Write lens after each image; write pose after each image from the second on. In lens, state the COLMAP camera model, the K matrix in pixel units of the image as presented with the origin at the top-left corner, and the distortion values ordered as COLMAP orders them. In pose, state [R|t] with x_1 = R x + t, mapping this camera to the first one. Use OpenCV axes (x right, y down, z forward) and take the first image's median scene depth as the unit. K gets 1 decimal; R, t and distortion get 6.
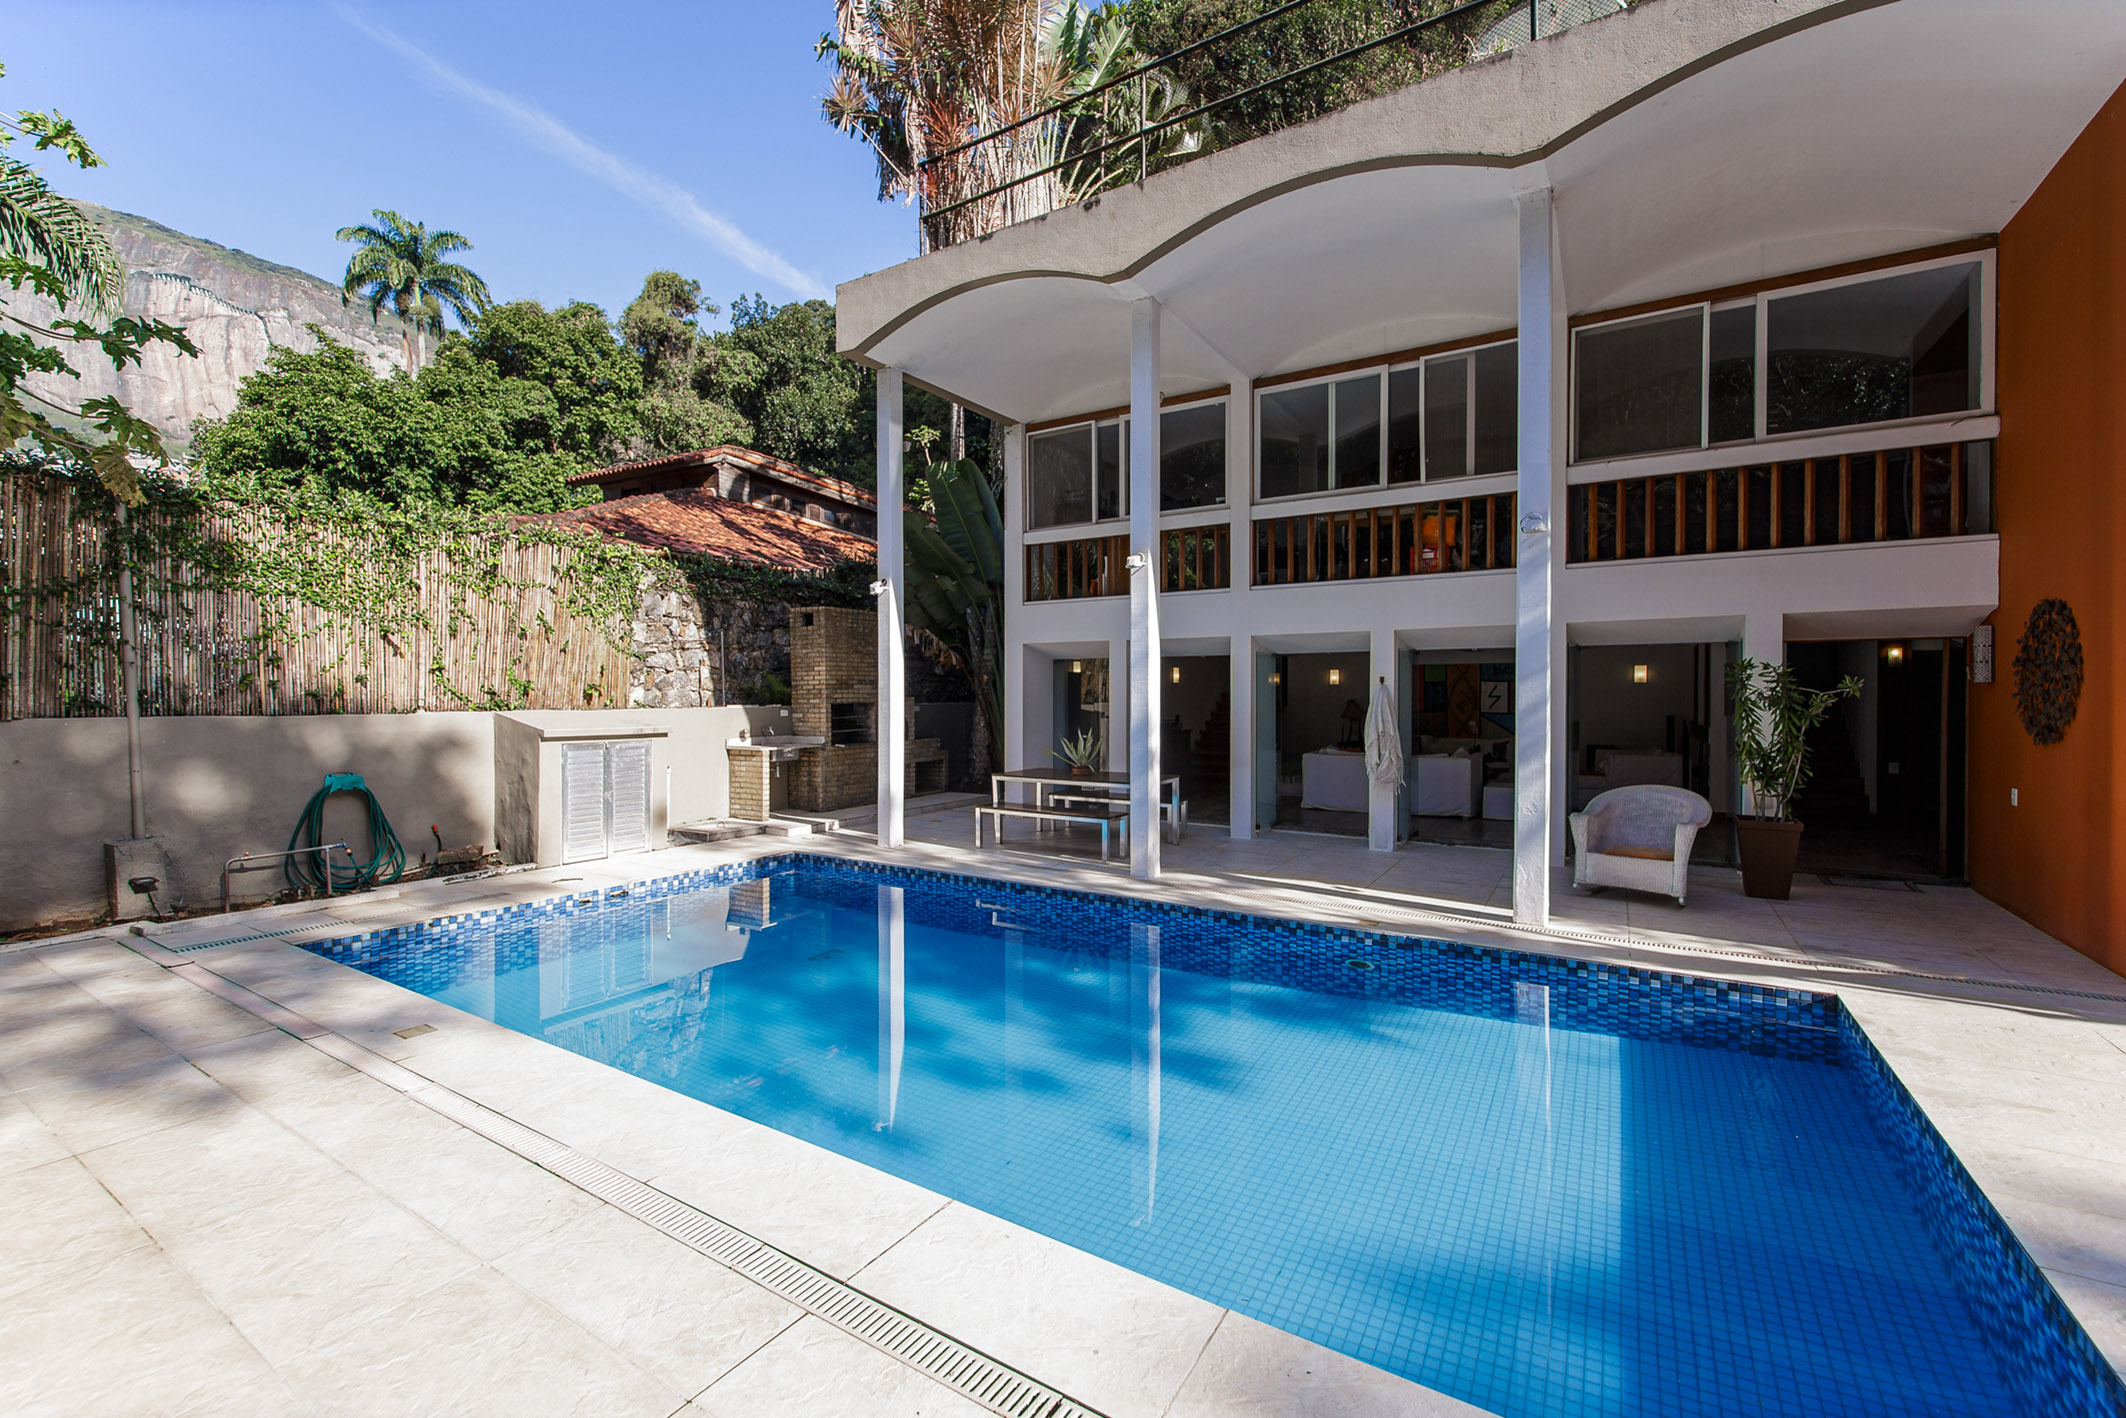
lens RADIAL K [[862.5, 0, 1063.7], [0, 862.5, 706.1], [0, 0, 1]] dist [0.001771, 0.000001]
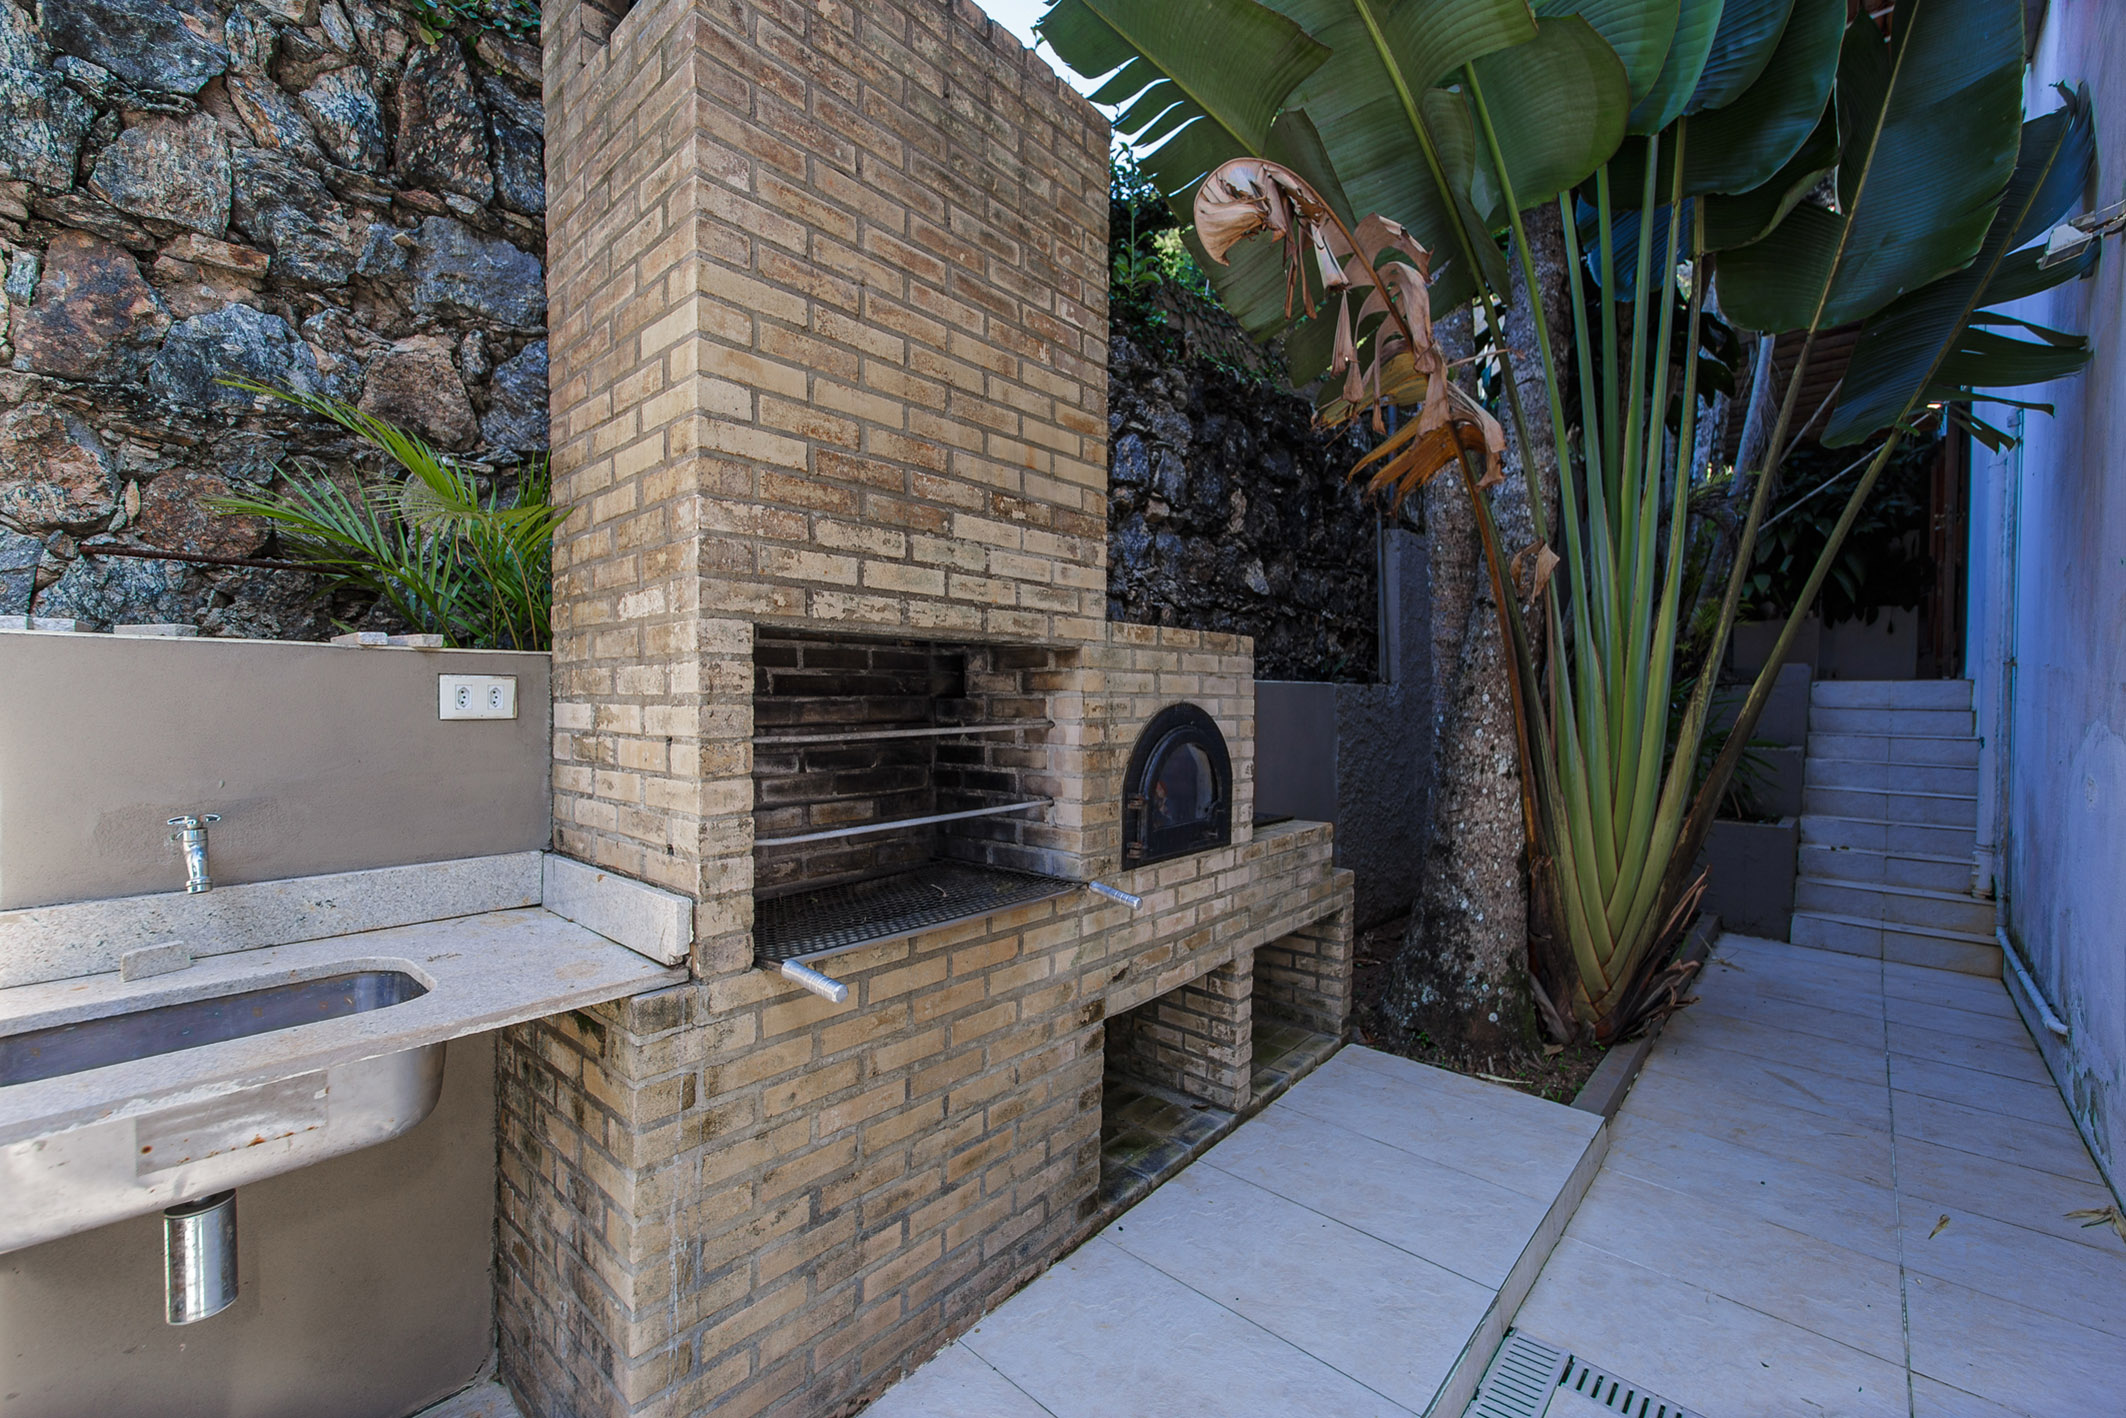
lens RADIAL K [[862.5, 0, 1068.1], [0, 862.5, 715.0], [0, 0, 1]] dist [0.001771, 0.000001]
pose [[0.983283, 0.027021, -0.180069, -0.290426], [-0.024867, 0.999590, 0.014209, 0.009143], [0.180379, -0.009493, 0.983551, 1.264305]]
